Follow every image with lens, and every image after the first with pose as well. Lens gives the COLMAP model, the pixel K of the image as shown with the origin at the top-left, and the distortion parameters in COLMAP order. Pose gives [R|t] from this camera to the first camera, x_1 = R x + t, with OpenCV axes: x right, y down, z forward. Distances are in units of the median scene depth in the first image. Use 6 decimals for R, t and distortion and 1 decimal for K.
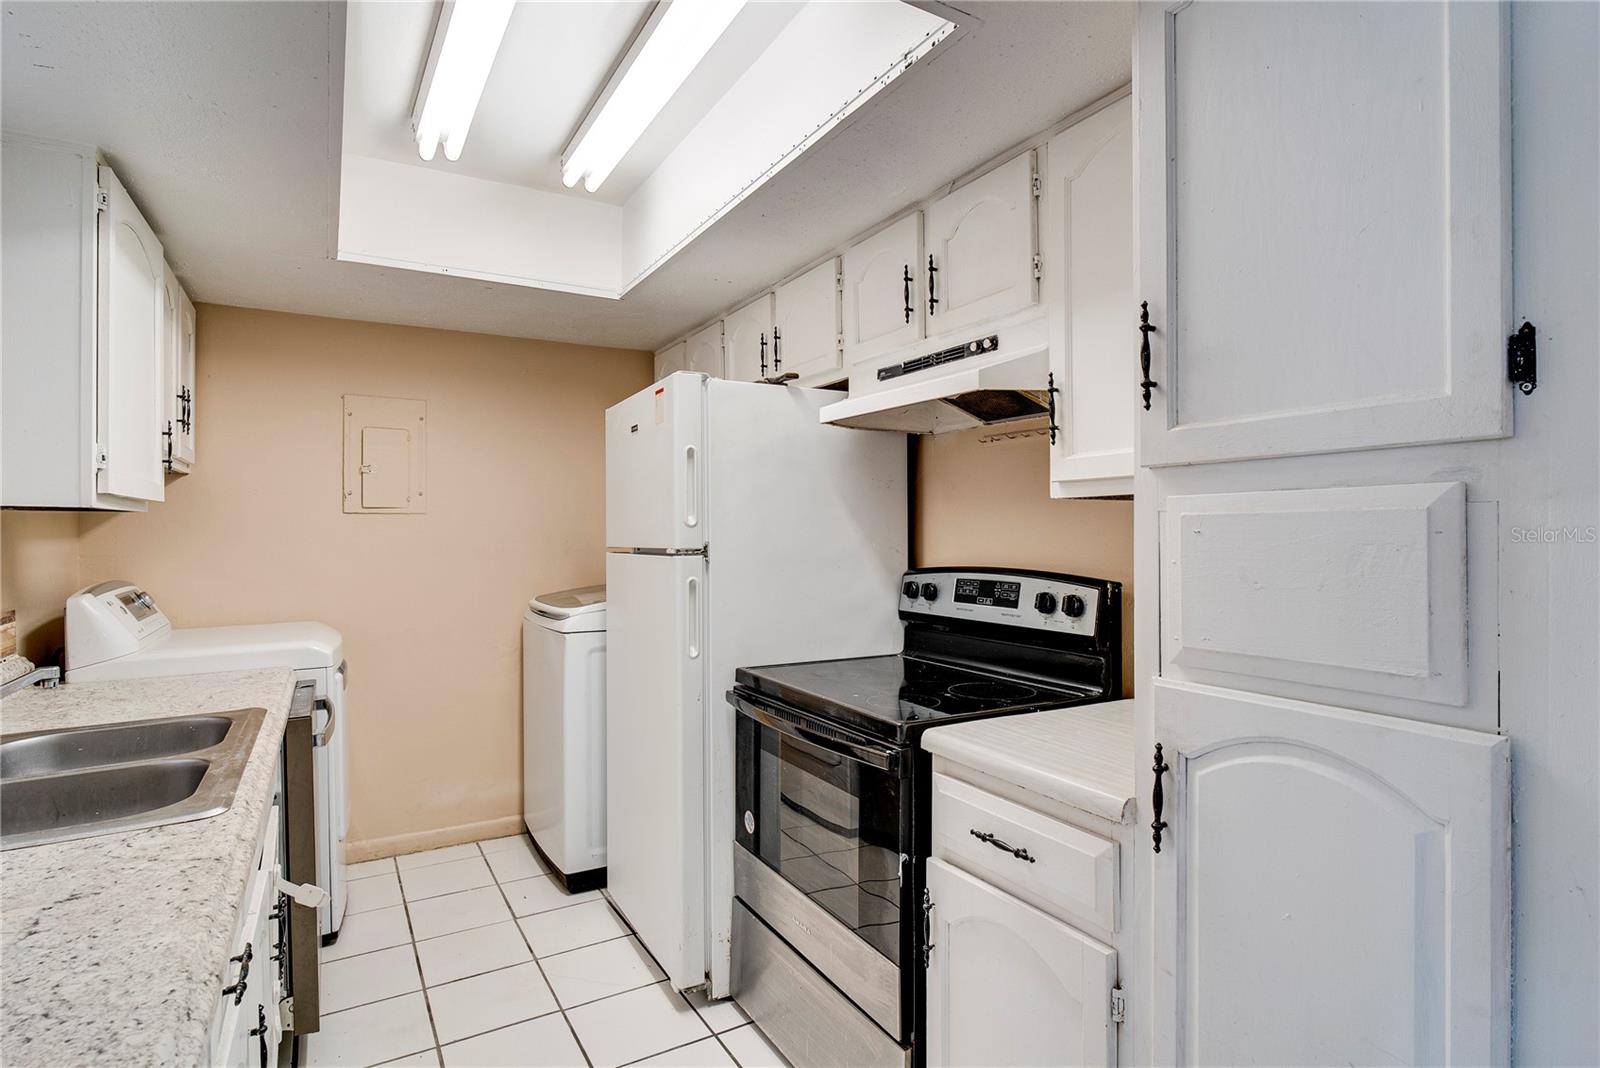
lens RADIAL K [[820.5, 0, 797.8], [0, 820.5, 534.9], [0, 0, 1]] dist [-0.003479, -0.001560]
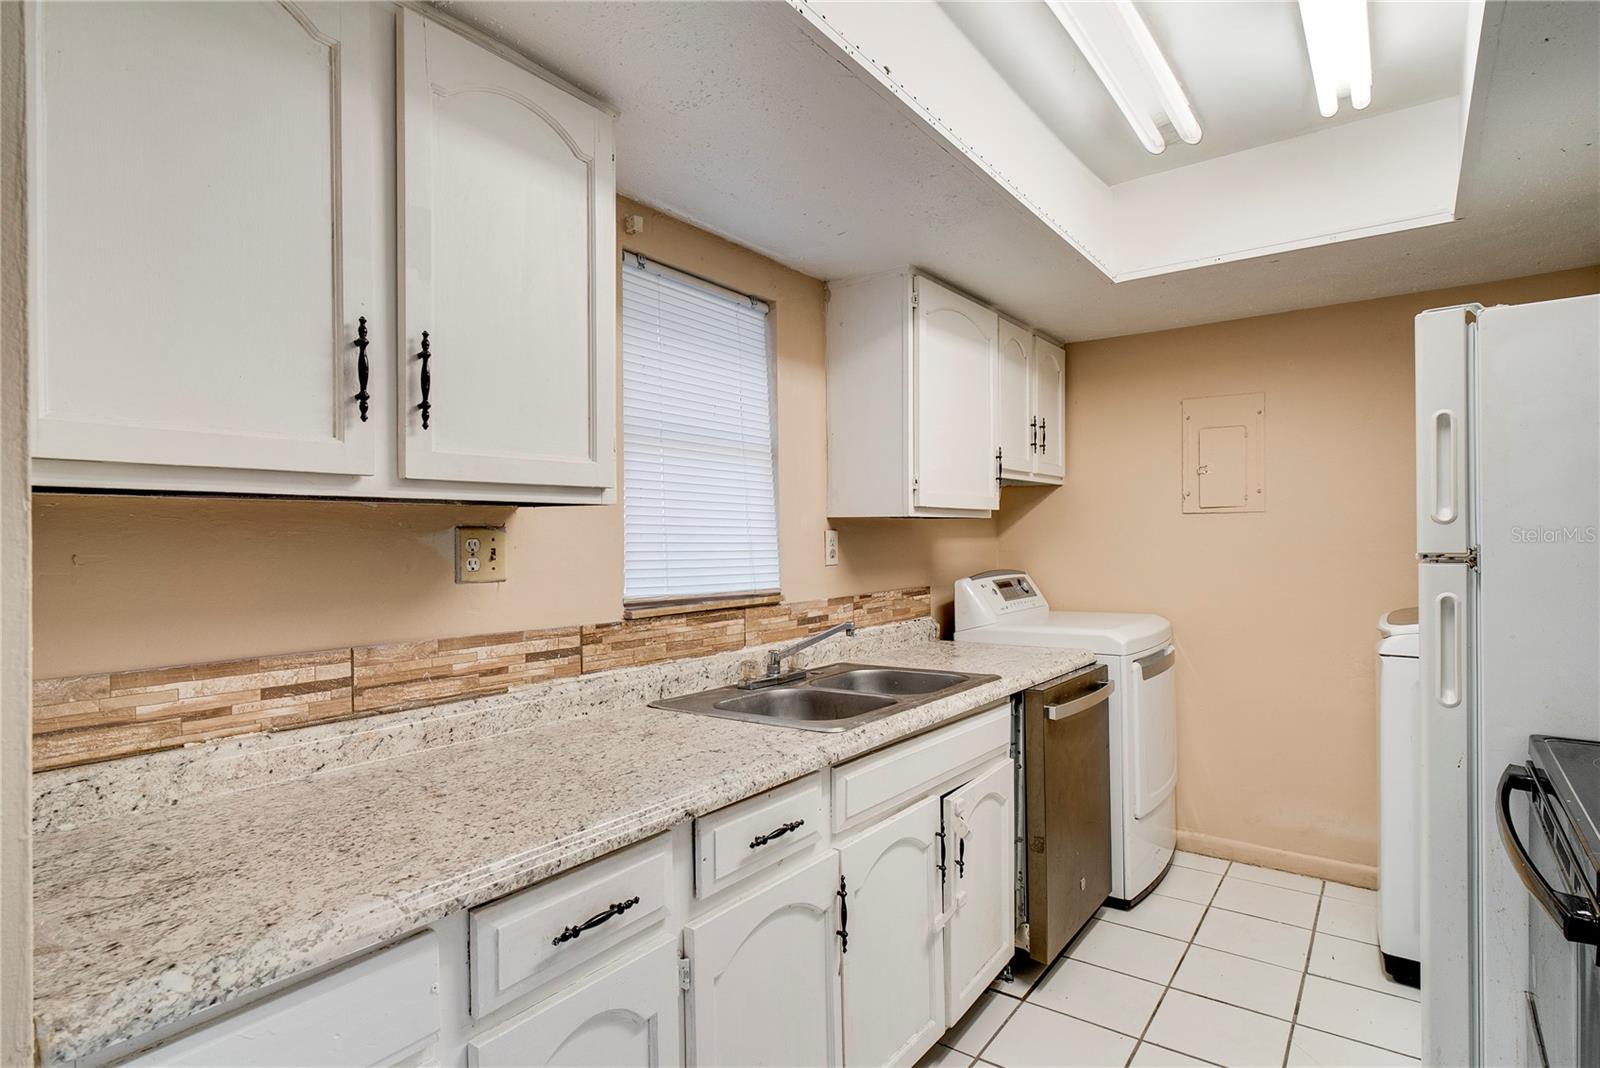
lens RADIAL K [[820.5, 0, 795.3], [0, 820.5, 536.0], [0, 0, 1]] dist [-0.003479, -0.001560]
pose [[0.397029, -0.000355, -0.917806, 0.298662], [0.003704, 0.999992, 0.001215, -0.001867], [0.917799, -0.003882, 0.397027, 0.190582]]
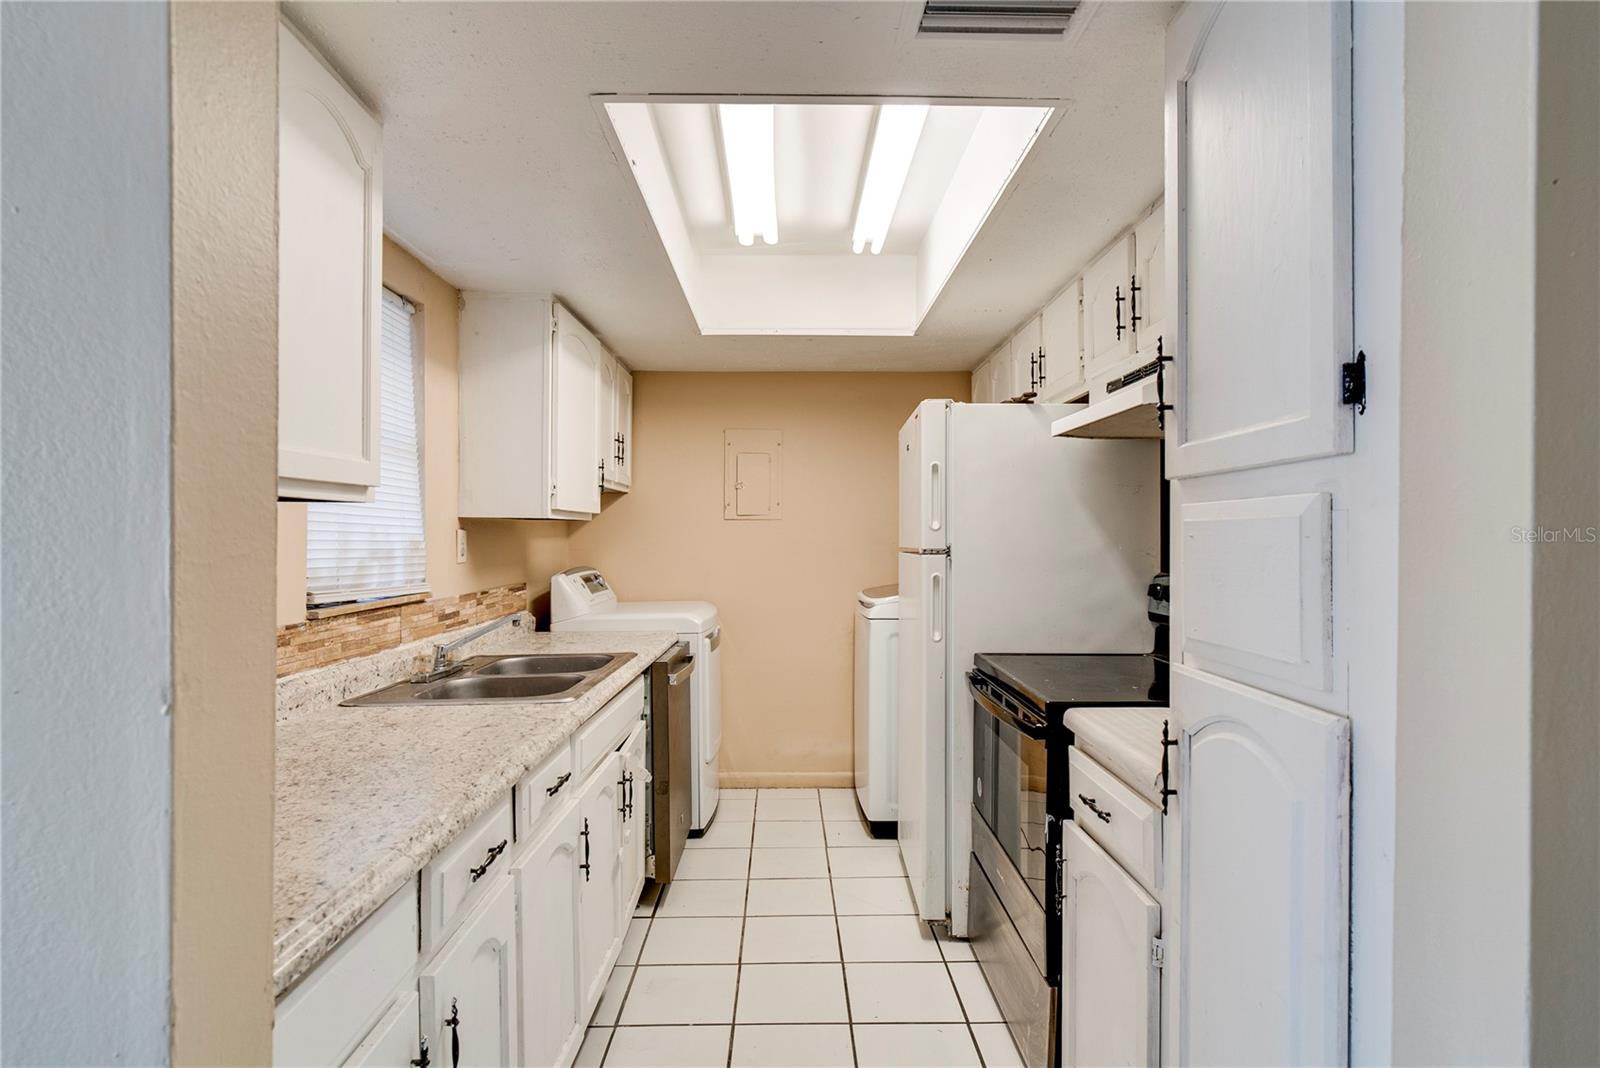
lens RADIAL K [[820.5, 0, 796.2], [0, 820.5, 534.7], [0, 0, 1]] dist [-0.003479, -0.001560]
pose [[0.872366, 0.003162, -0.488843, 0.269897], [-0.004888, 0.999986, -0.002255, -0.000217], [0.488829, 0.004356, 0.872369, -0.127373]]
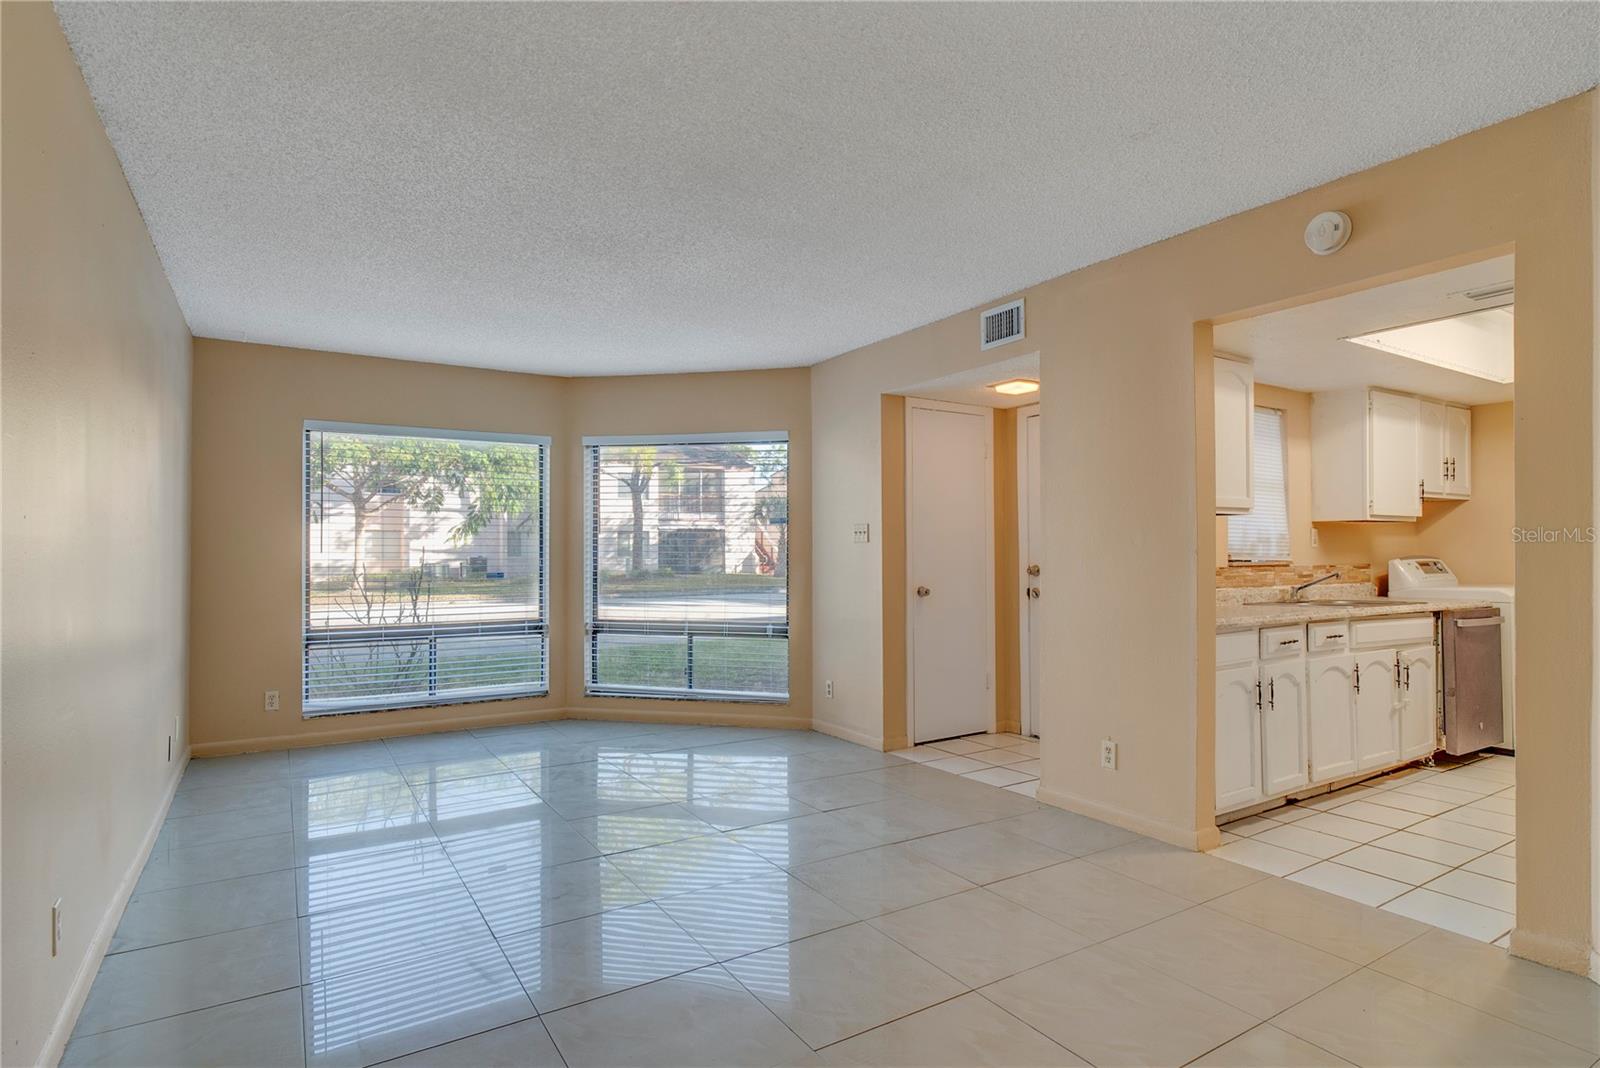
lens RADIAL K [[820.5, 0, 819.7], [0, 820.5, 544.5], [0, 0, 1]] dist [-0.003479, -0.001560]
pose [[0.044221, -0.008240, -0.998988, 1.364449], [0.000732, 0.999966, -0.008216, 0.052125], [0.999021, -0.000368, 0.044226, -0.716332]]
